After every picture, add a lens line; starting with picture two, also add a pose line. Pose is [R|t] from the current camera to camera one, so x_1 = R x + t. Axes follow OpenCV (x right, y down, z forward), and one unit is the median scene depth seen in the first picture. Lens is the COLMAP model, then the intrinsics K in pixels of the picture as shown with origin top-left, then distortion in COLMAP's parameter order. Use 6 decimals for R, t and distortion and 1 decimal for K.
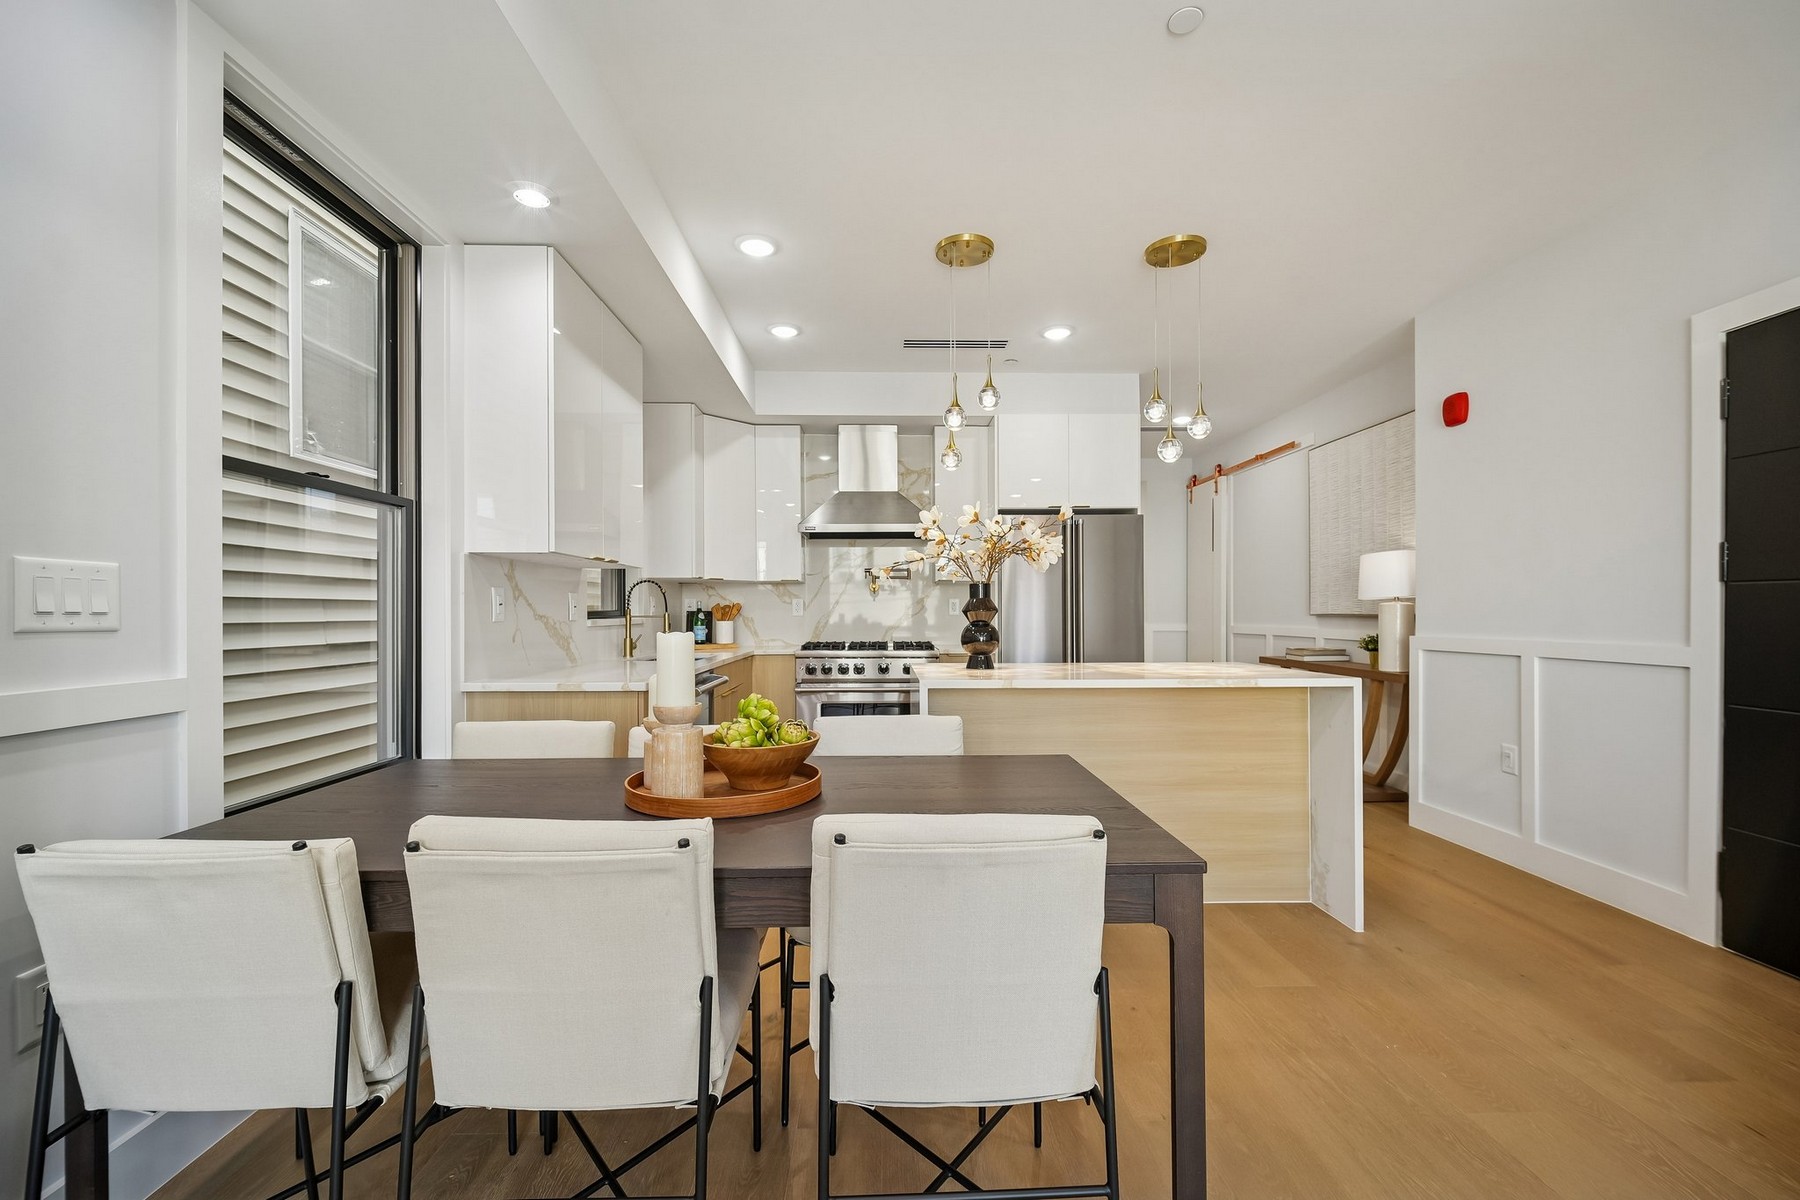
lens RADIAL K [[747.2, 0, 897.9], [0, 747.2, 619.3], [0, 0, 1]] dist [-0.000278, 0.000008]
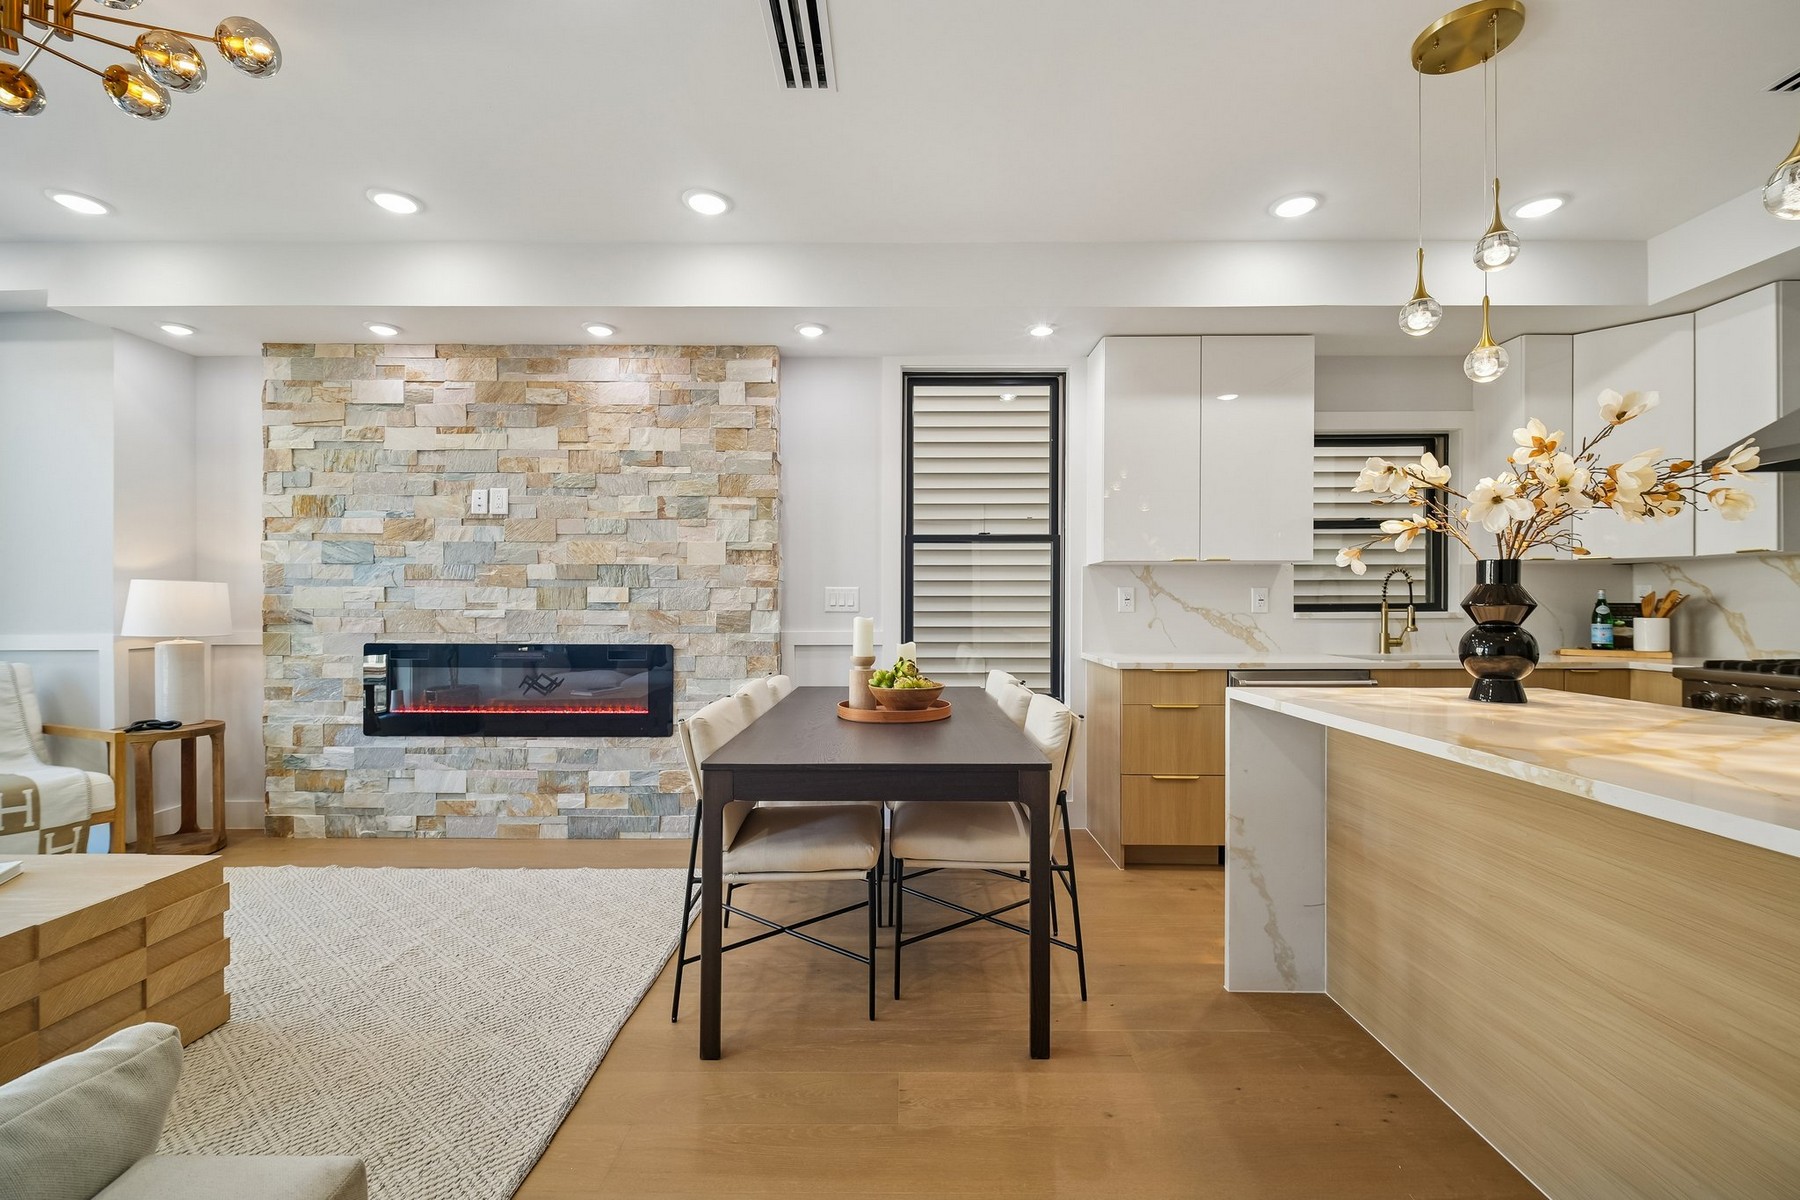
lens RADIAL K [[749.5, 0, 901.2], [0, 749.5, 606.7], [0, 0, 1]] dist [0.010290, -0.006921]
pose [[-0.019060, 0.004449, -0.999808, 0.495235], [-0.008984, 0.999949, 0.004621, -0.005262], [0.999778, 0.009070, -0.019019, 0.360816]]
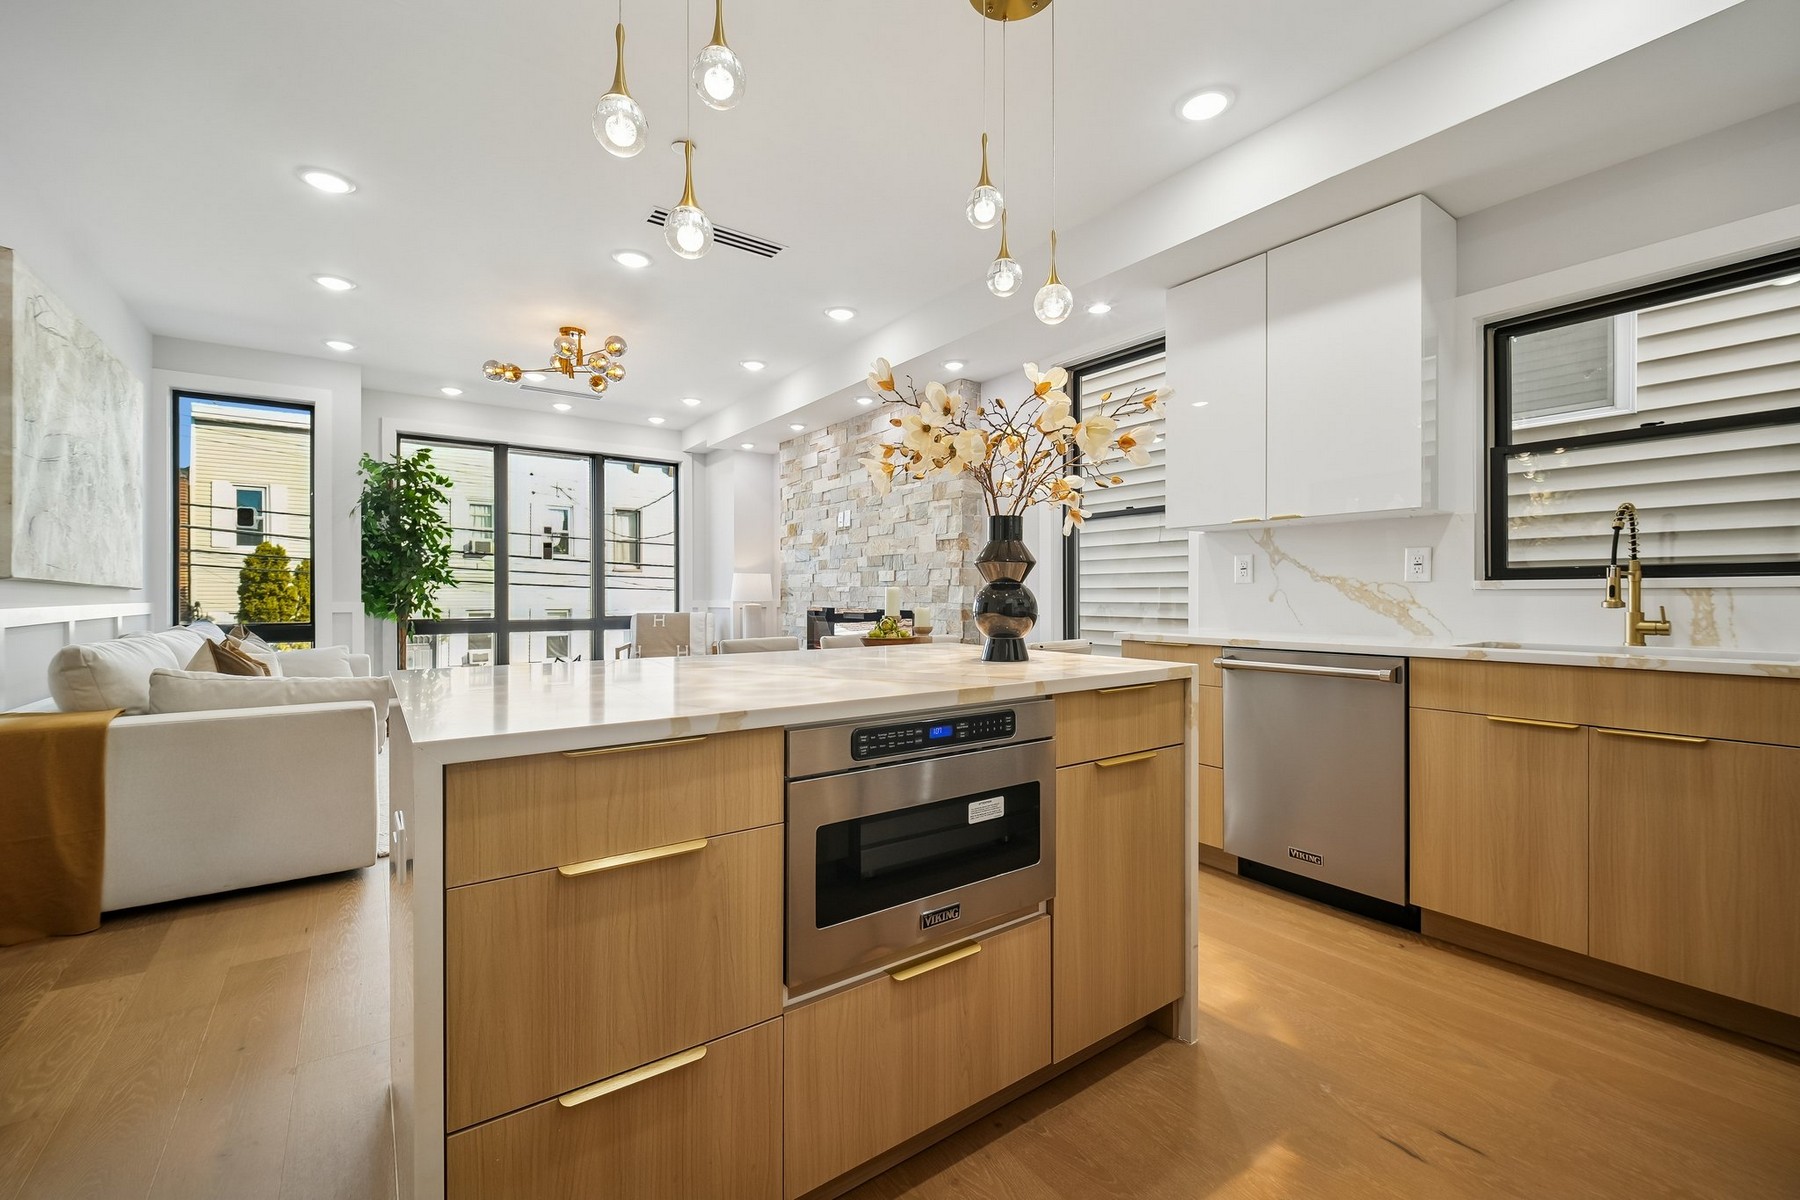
lens RADIAL K [[741.3, 0, 907.1], [0, 741.3, 600.3], [0, 0, 1]] dist [0.025712, -0.015823]
pose [[-0.819876, 0.008623, -0.572477, 0.345430], [-0.001499, 0.999851, 0.017208, 0.006404], [0.572540, 0.014966, -0.819740, 0.980847]]
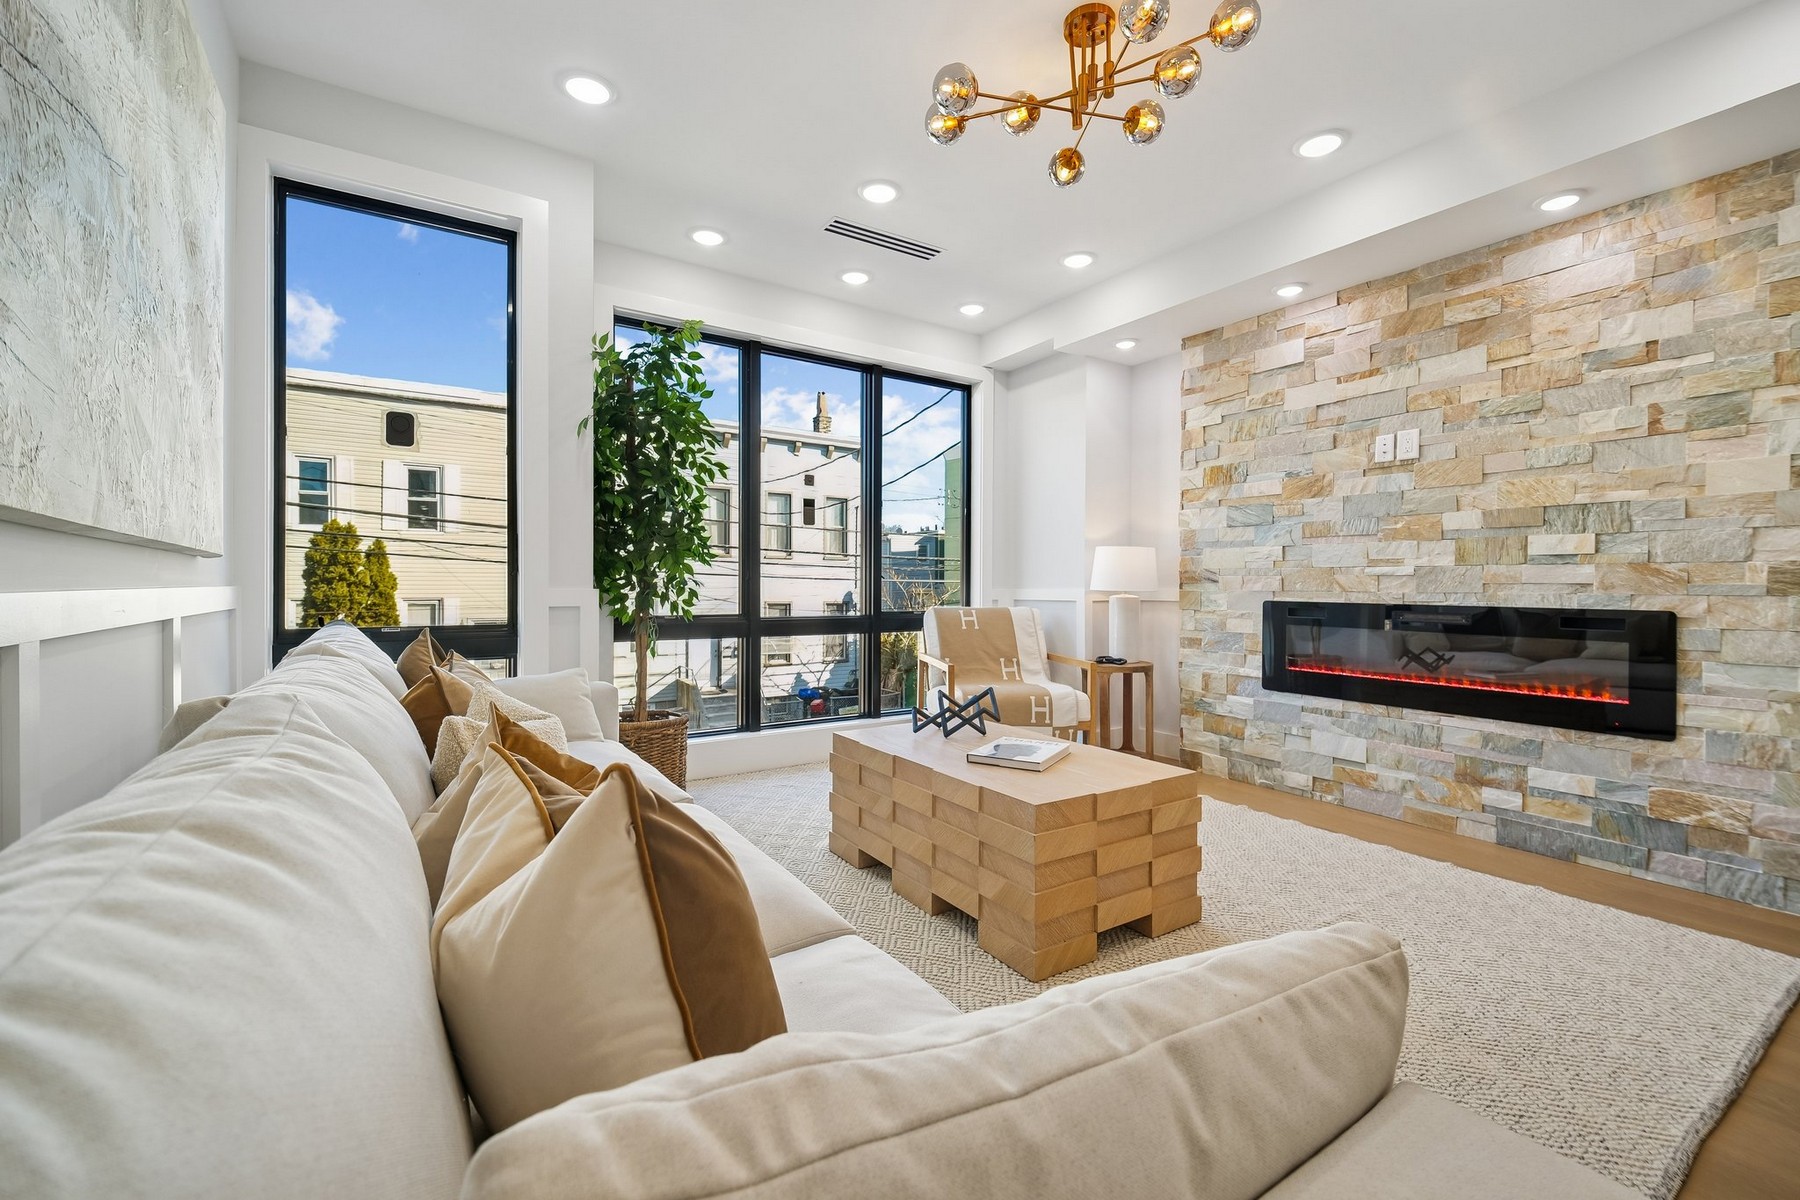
lens RADIAL K [[756.4, 0, 913.6], [0, 756.4, 588.0], [0, 0, 1]] dist [0.021260, -0.012537]
pose [[-0.840726, 0.002148, -0.541456, 0.491463], [-0.006672, 0.999875, 0.014326, 0.018227], [0.541419, 0.015657, -0.840607, 0.276789]]
